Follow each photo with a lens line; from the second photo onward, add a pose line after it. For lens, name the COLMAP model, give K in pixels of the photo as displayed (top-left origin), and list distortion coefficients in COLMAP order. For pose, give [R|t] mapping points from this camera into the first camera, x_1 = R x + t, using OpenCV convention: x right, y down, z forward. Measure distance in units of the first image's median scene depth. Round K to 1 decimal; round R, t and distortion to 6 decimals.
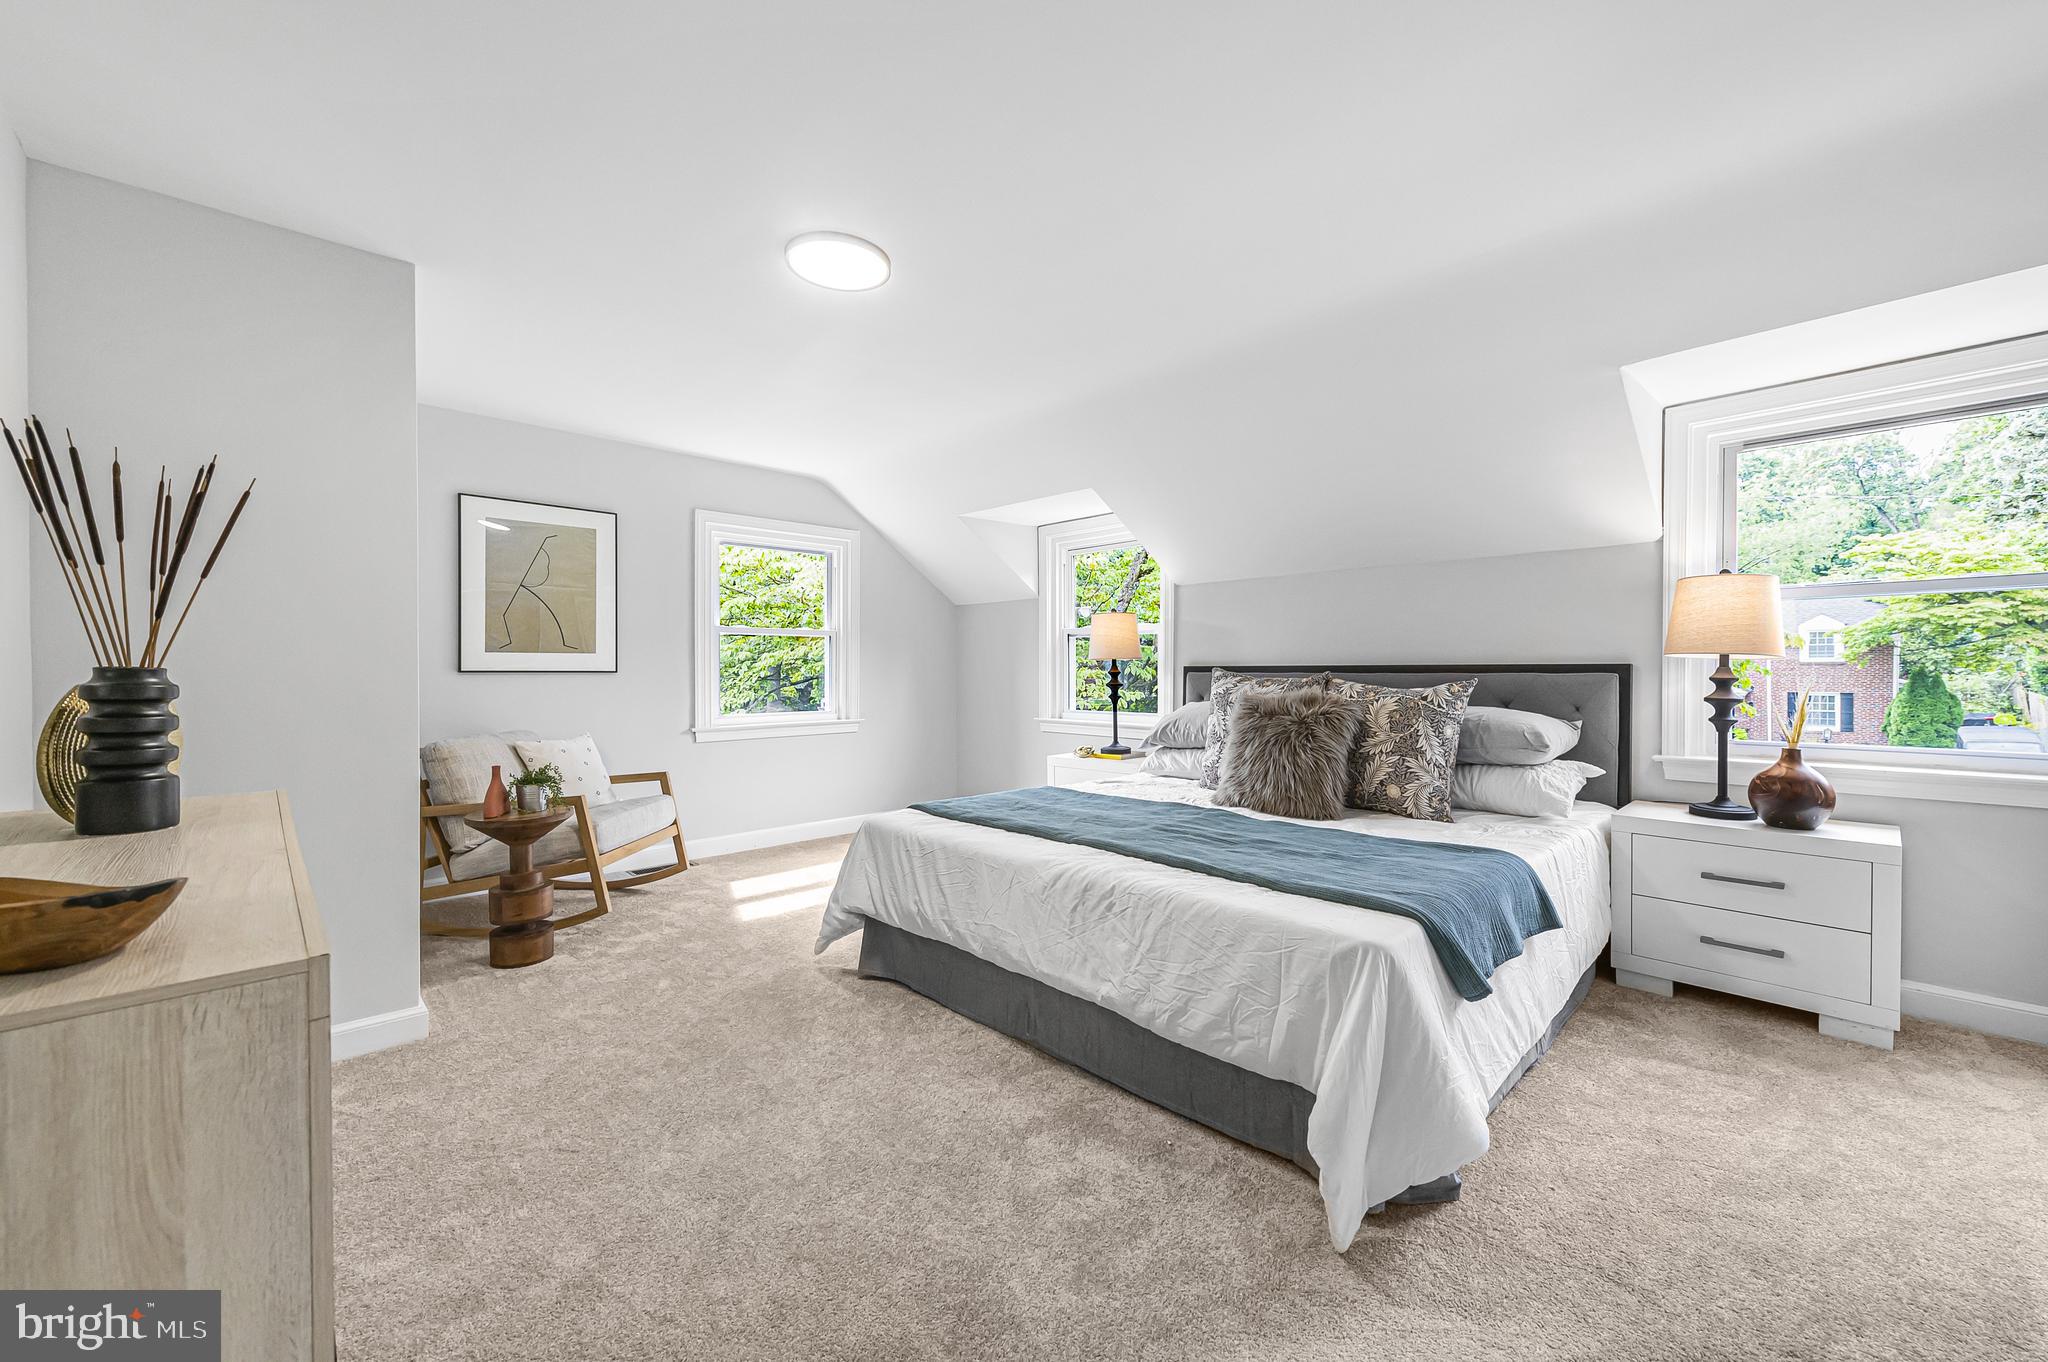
lens RADIAL K [[799.0, 0, 1020.2], [0, 799.0, 676.5], [0, 0, 1]] dist [0.021470, -0.000065]
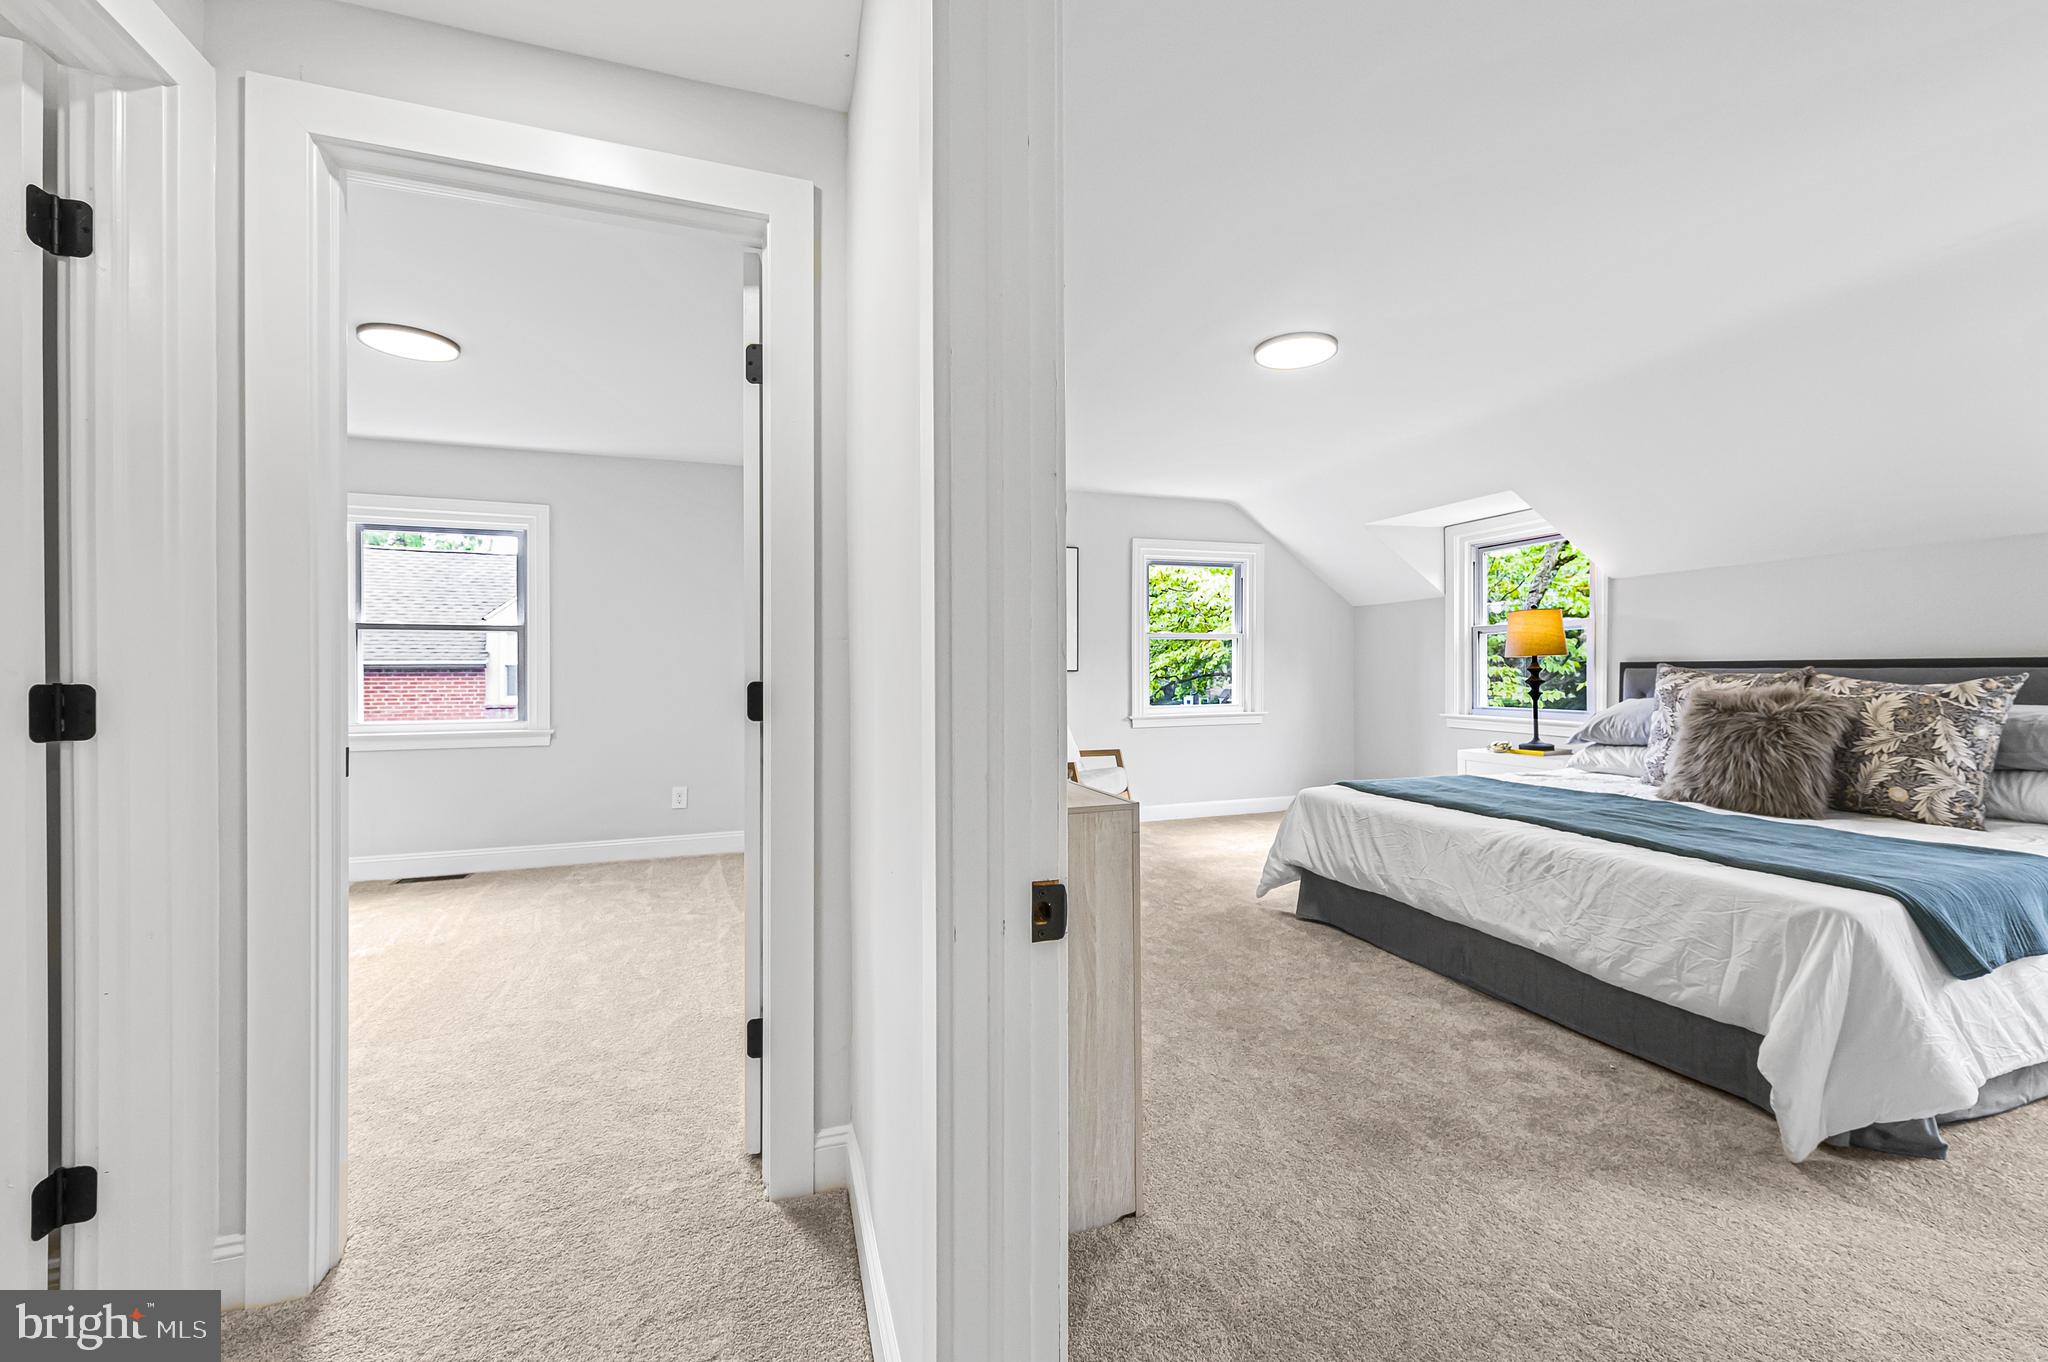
lens RADIAL K [[802.4, 0, 1025.9], [0, 802.4, 677.8], [0, 0, 1]] dist [0.015784, -0.003836]
pose [[0.910578, -0.000329, -0.413338, -0.072715], [0.001272, 0.999997, 0.002007, 0.004518], [0.413336, -0.002353, 0.910575, -0.297882]]
